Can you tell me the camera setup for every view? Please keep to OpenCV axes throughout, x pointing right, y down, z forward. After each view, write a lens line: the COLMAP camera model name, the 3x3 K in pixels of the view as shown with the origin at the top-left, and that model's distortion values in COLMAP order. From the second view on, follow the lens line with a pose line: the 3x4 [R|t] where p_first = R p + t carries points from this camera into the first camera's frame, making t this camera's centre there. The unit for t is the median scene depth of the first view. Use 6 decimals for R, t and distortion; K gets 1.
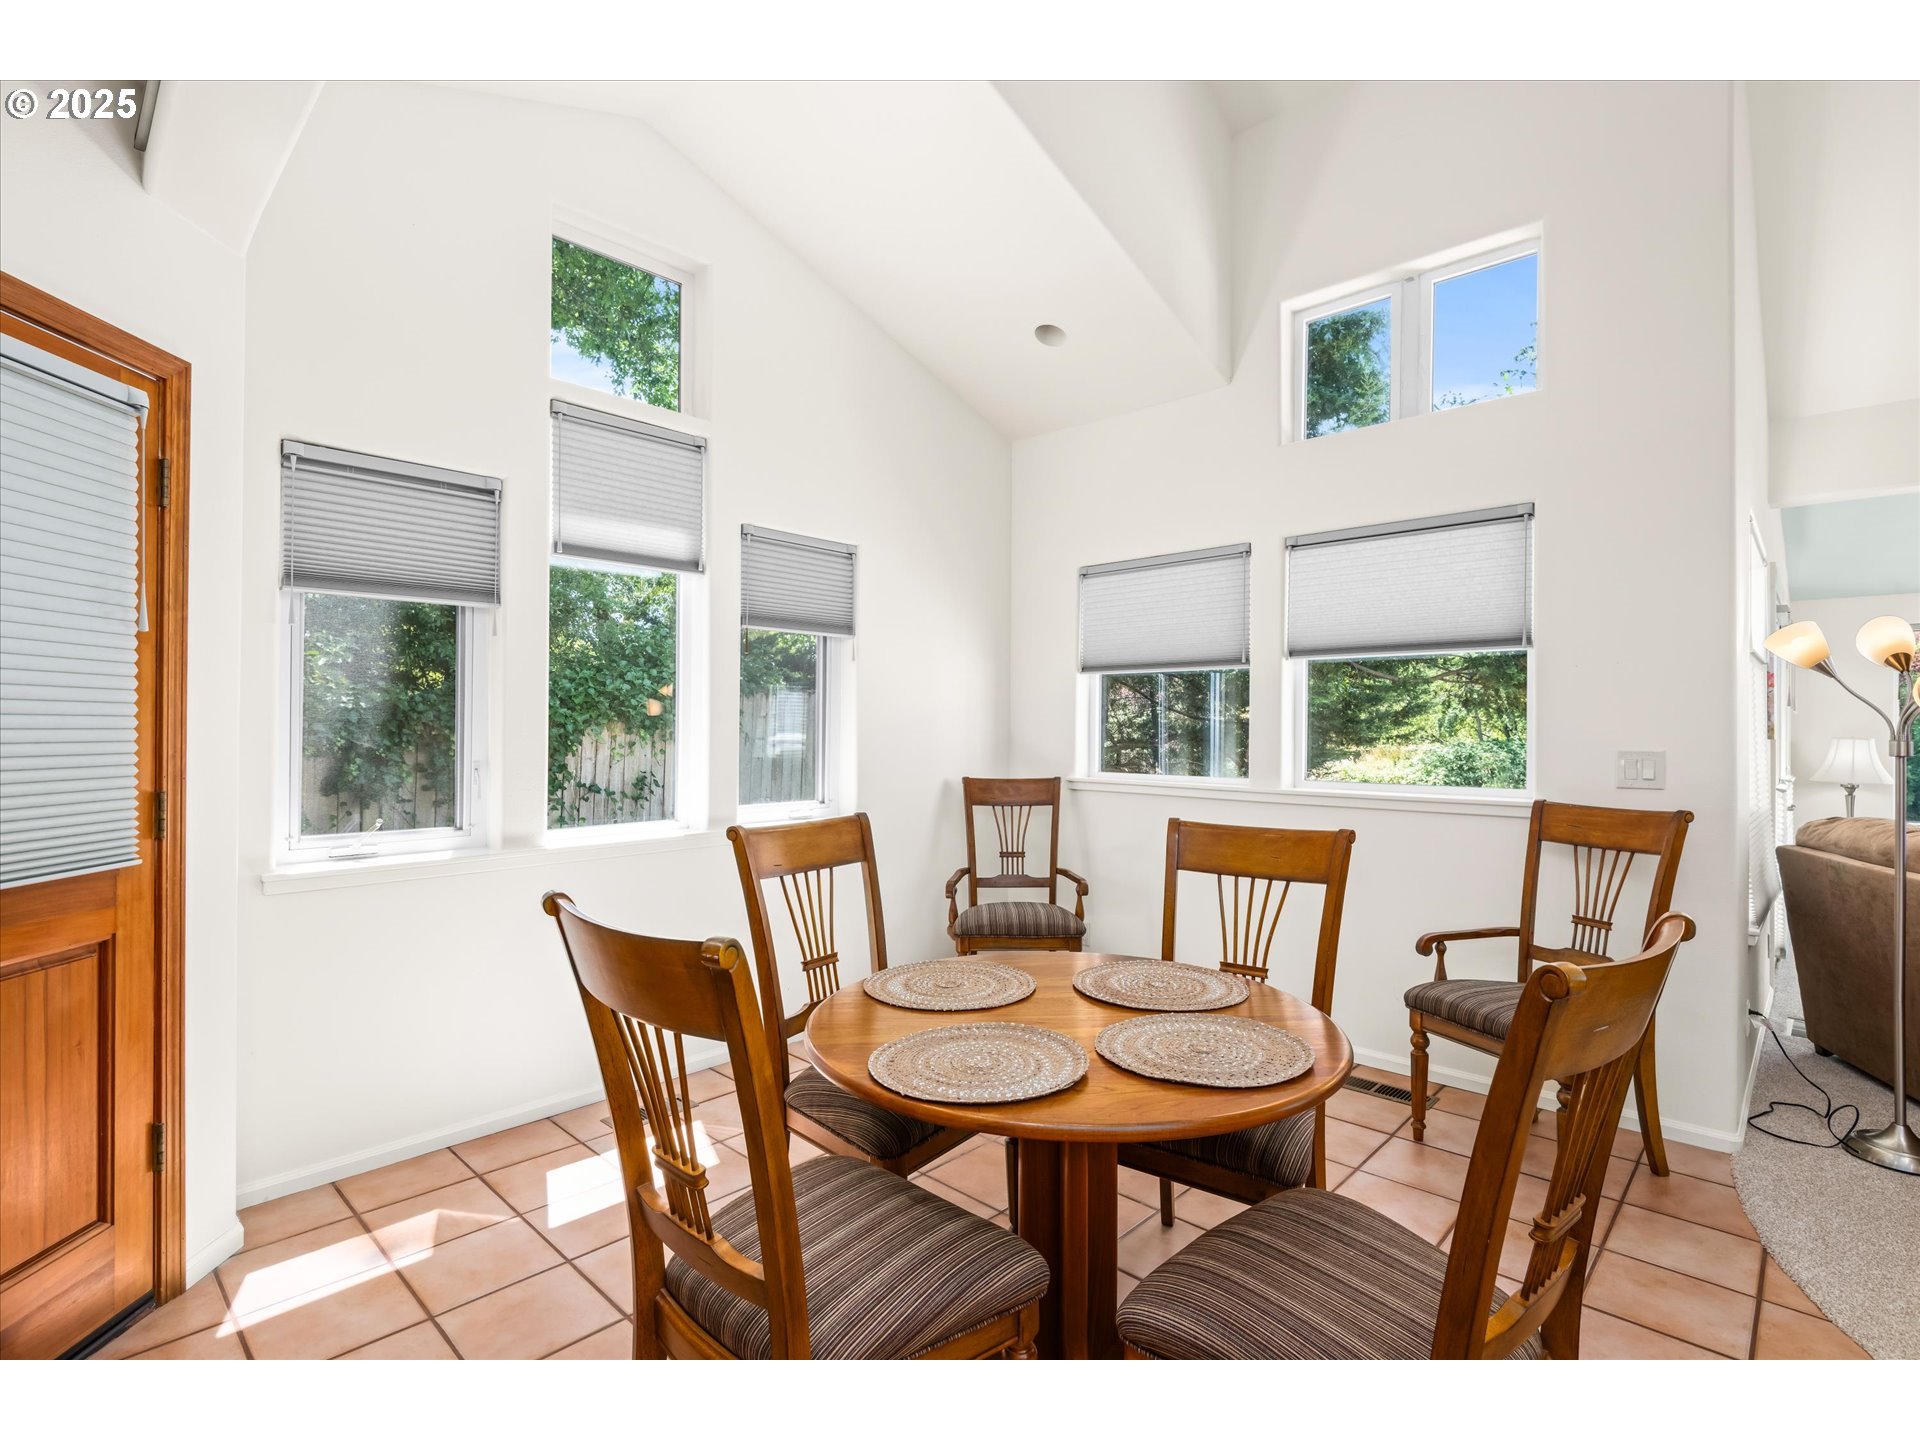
lens RADIAL K [[915.0, 0, 967.0], [0, 915.0, 721.7], [0, 0, 1]] dist [0.028633, -0.034707]
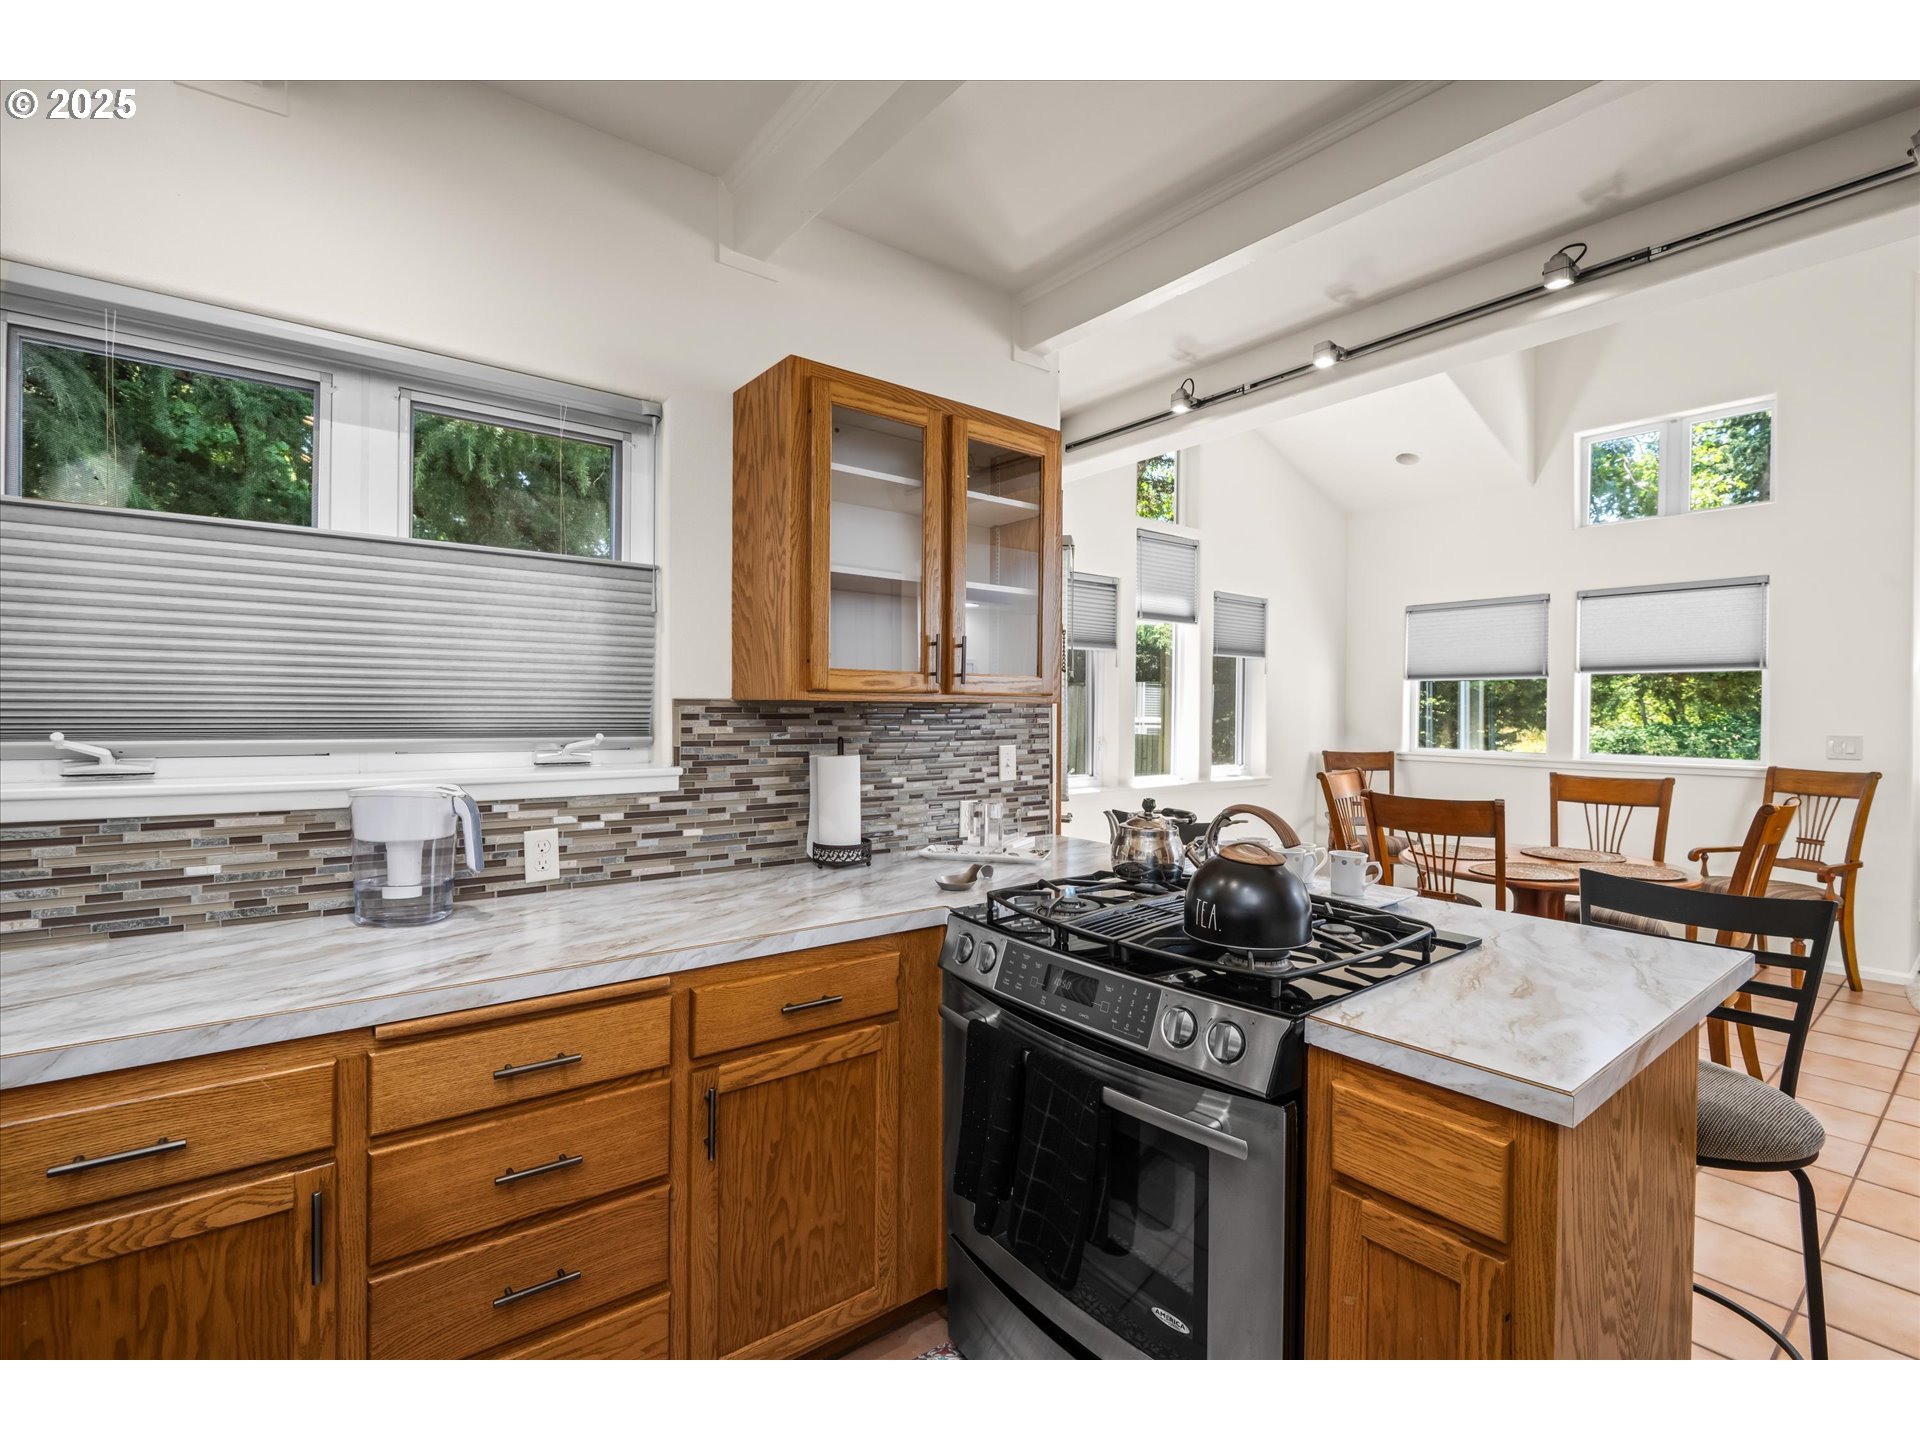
lens RADIAL K [[879.4, 0, 962.3], [0, 879.4, 714.6], [0, 0, 1]] dist [0.000648, -0.006845]
pose [[0.989461, 0.001650, -0.144791, -0.519075], [0.000088, 0.999928, 0.011996, -0.020885], [0.144800, -0.011882, 0.989390, -0.663905]]
